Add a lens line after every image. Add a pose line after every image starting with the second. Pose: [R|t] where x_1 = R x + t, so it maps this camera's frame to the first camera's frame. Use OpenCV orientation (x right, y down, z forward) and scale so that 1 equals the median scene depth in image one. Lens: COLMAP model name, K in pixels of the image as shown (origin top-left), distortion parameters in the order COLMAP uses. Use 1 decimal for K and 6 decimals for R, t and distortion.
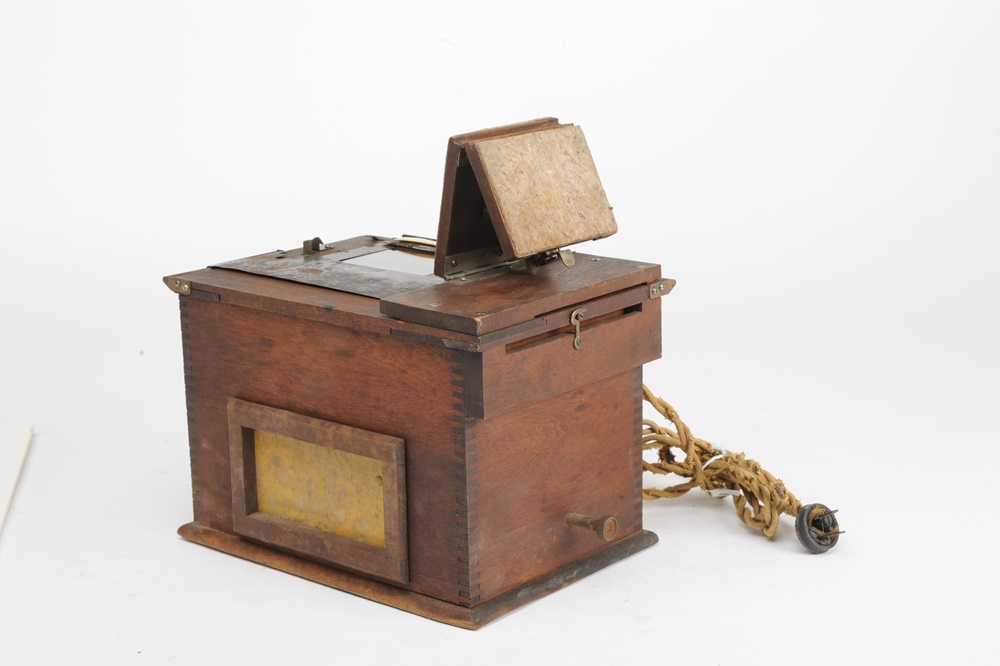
lens RADIAL K [[1942.3, 0, 500.0], [0, 1942.3, 333.0], [0, 0, 1]] dist [0.003443, -0.008202]
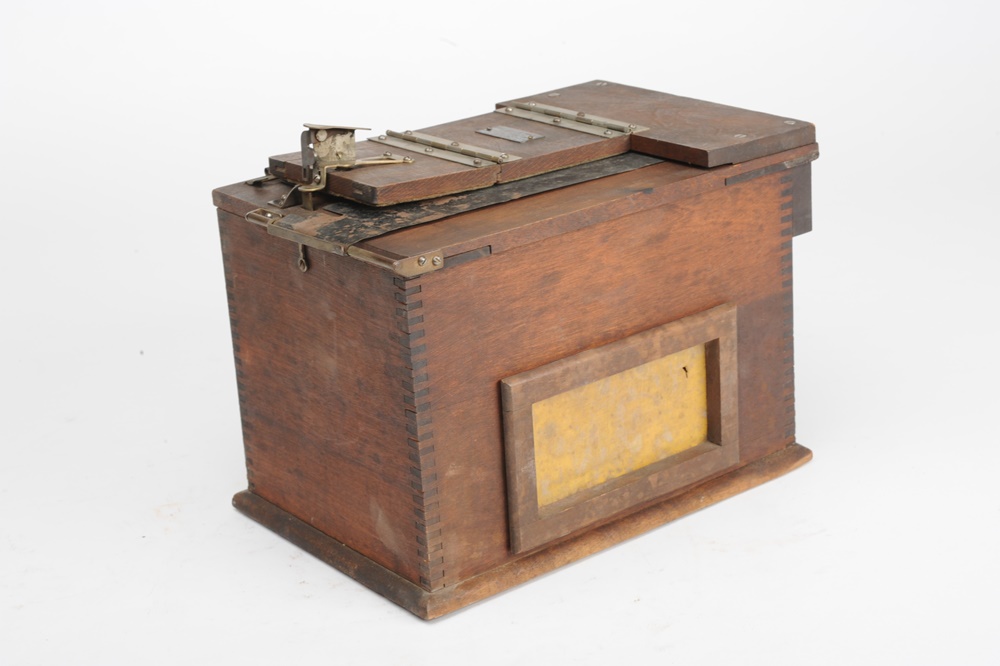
lens RADIAL K [[1942.3, 0, 500.0], [0, 1942.3, 333.0], [0, 0, 1]] dist [0.003443, -0.008202]
pose [[0.198437, -0.321038, 0.926044, -0.850977], [0.294964, 0.920592, 0.255942, -0.179370], [-0.934676, 0.222362, 0.277375, 0.826956]]
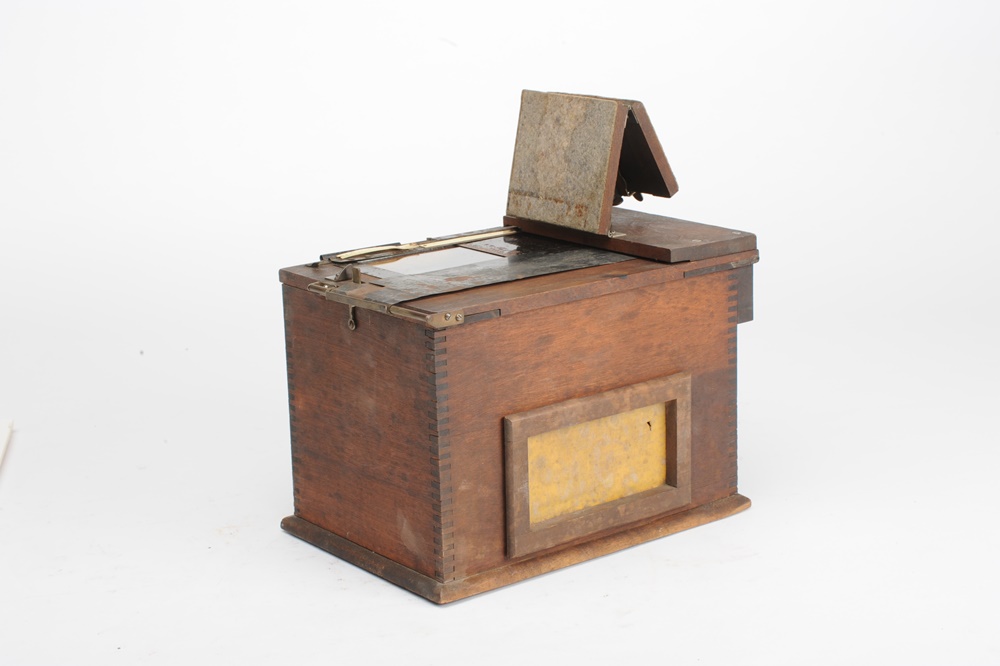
lens RADIAL K [[1942.3, 0, 500.0], [0, 1942.3, 333.0], [0, 0, 1]] dist [0.003443, -0.008202]
pose [[0.197514, -0.221032, 0.955056, -1.075376], [0.262374, 0.950625, 0.165745, -0.169305], [-0.944536, 0.217845, 0.245755, 0.795072]]
